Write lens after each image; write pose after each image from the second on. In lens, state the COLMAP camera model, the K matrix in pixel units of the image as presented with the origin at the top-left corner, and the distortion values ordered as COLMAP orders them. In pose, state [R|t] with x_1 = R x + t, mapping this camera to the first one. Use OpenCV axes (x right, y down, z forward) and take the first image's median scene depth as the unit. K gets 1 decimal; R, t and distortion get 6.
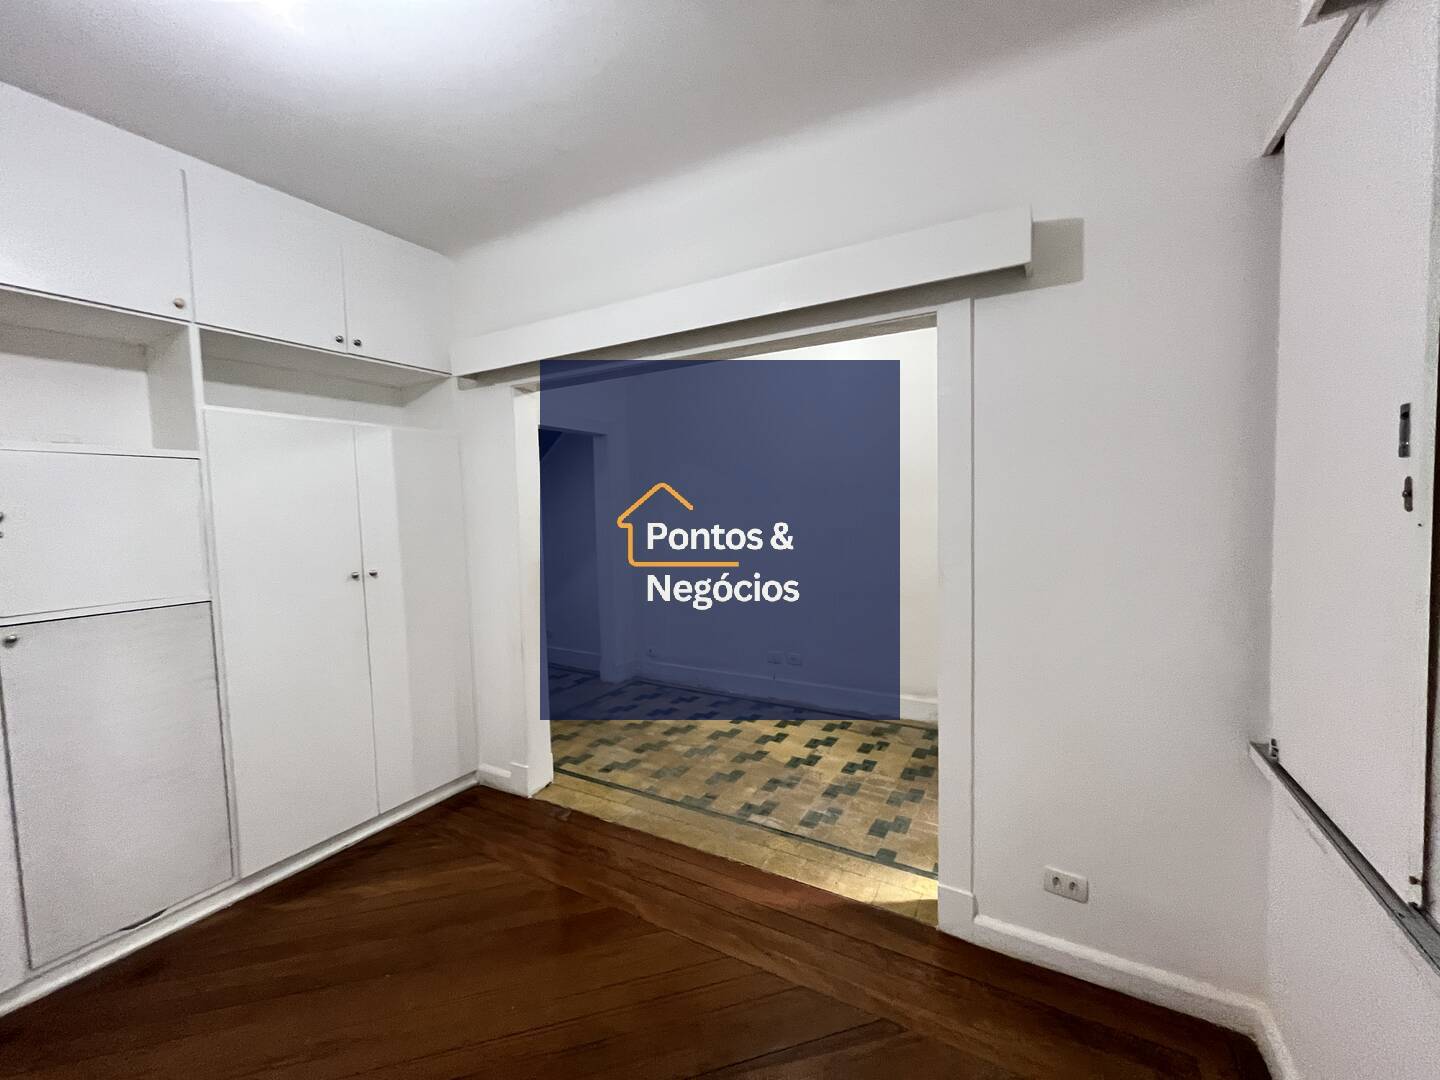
lens RADIAL K [[582.9, 0, 714.2], [0, 582.9, 539.9], [0, 0, 1]] dist [-0.002139, -0.000317]
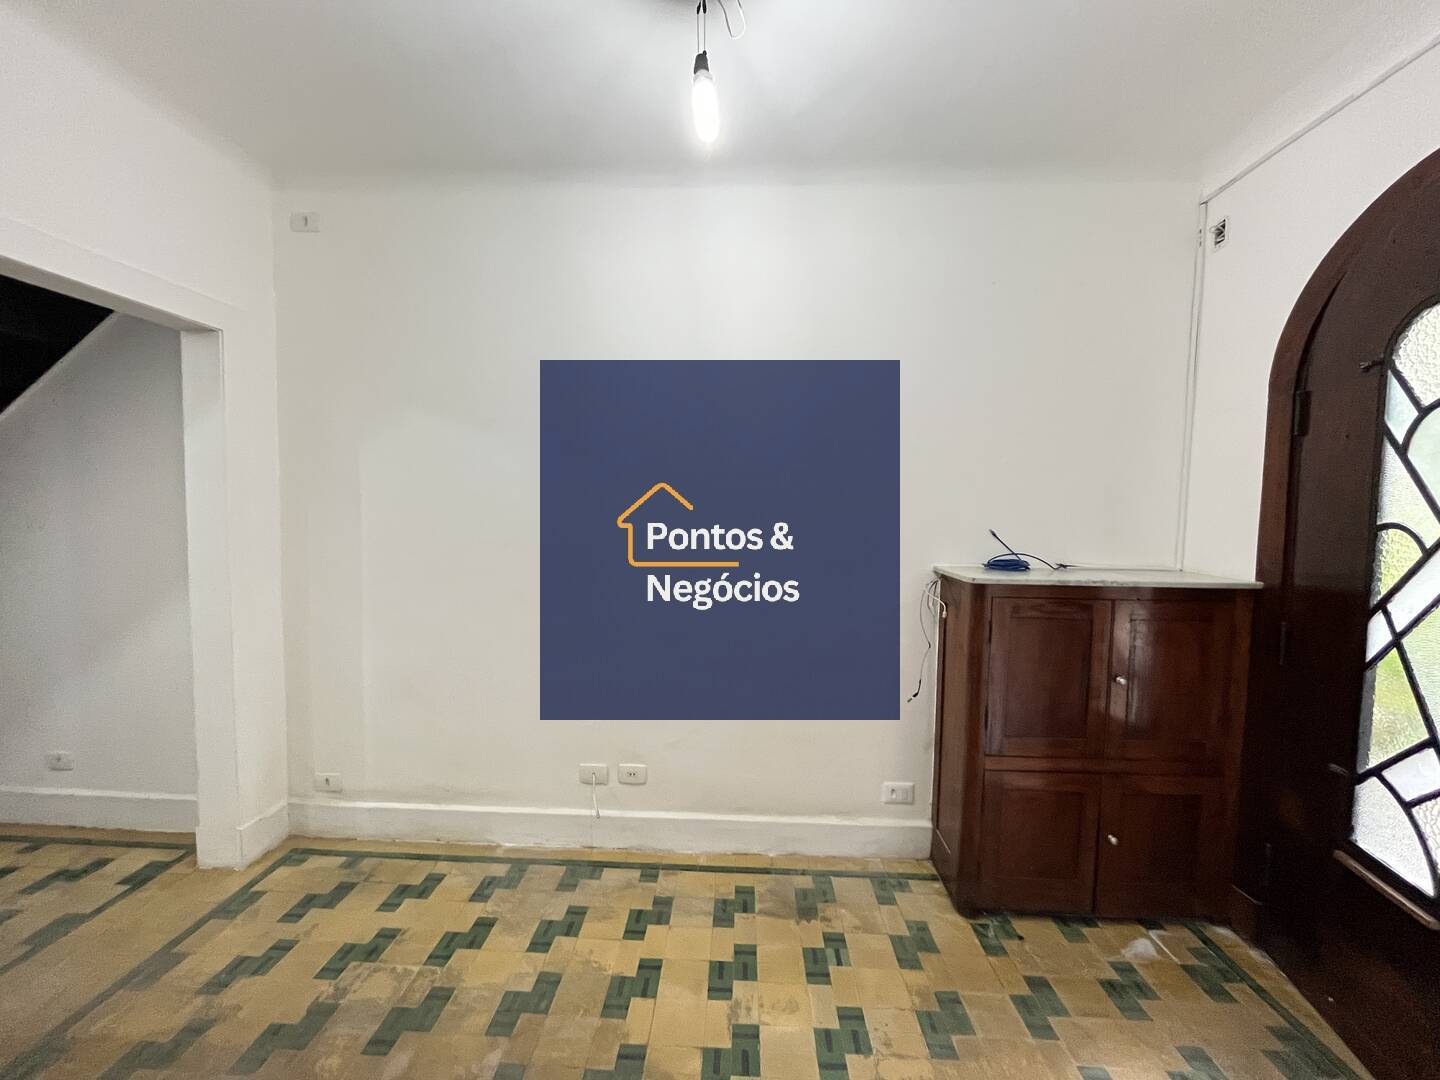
lens RADIAL K [[582.9, 0, 716.0], [0, 582.9, 537.7], [0, 0, 1]] dist [-0.002139, -0.000317]
pose [[0.884656, 0.009973, 0.466137, -0.066786], [-0.007874, 0.999948, -0.006451, -0.024836], [-0.466177, 0.002037, 0.884689, 0.540978]]
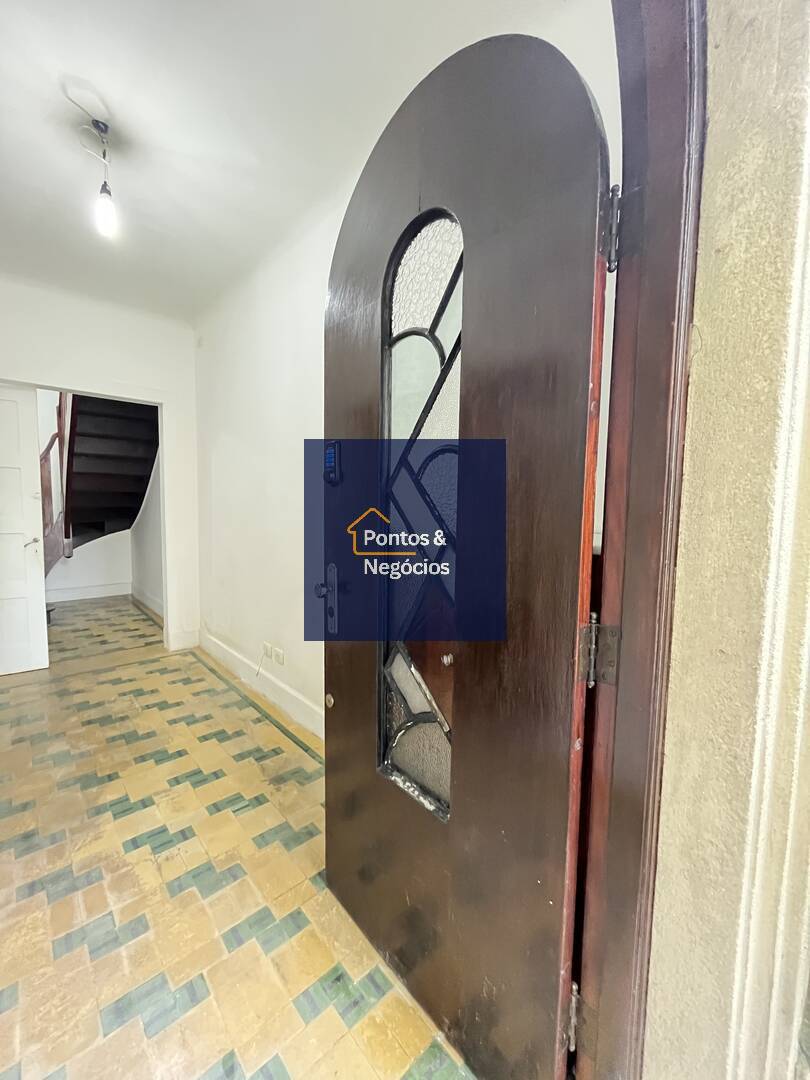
lens RADIAL K [[437.1, 0, 404.7], [0, 437.1, 542.3], [0, 0, 1]] dist [-0.002139, -0.000317]
pose [[0.953588, 0.066401, -0.293701, 0.569720], [-0.056204, 0.997491, 0.043034, 0.003549], [0.295821, -0.024529, 0.954928, 0.530149]]
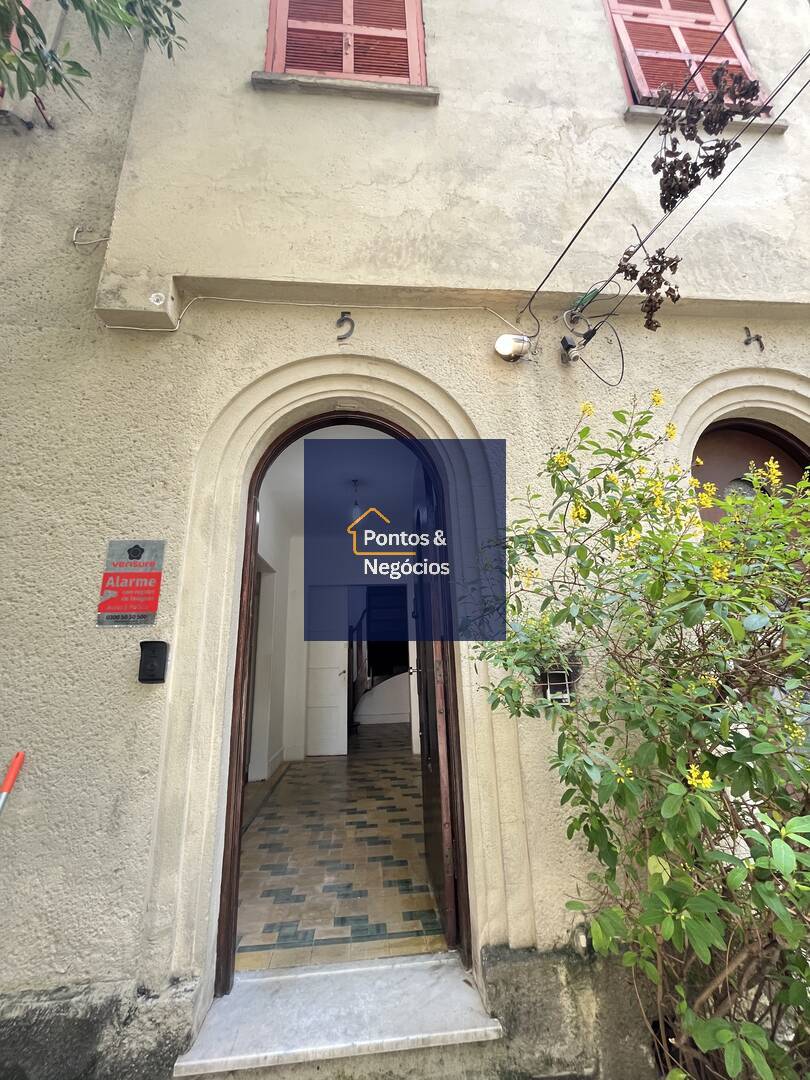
lens RADIAL K [[437.1, 0, 401.9], [0, 437.1, 538.4], [0, 0, 1]] dist [-0.002139, -0.000317]
pose [[0.574555, -0.214208, -0.789938, 1.015991], [-0.028790, 0.959258, -0.281063, 0.057127], [0.817960, 0.184228, 0.544979, 0.397410]]
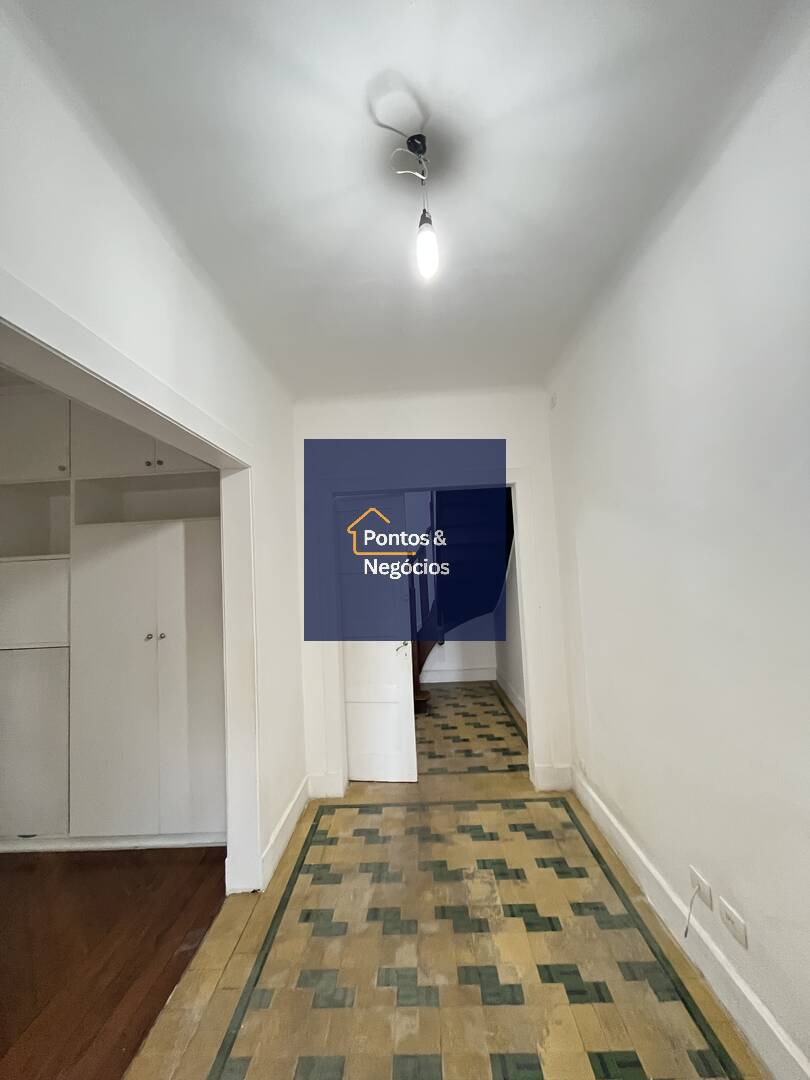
lens RADIAL K [[437.1, 0, 403.4], [0, 437.1, 538.9], [0, 0, 1]] dist [-0.002139, -0.000317]
pose [[0.475951, -0.060049, -0.877420, 0.378538], [-0.007611, 0.997348, -0.072385, -0.064661], [0.879439, 0.041129, 0.474231, 0.721649]]
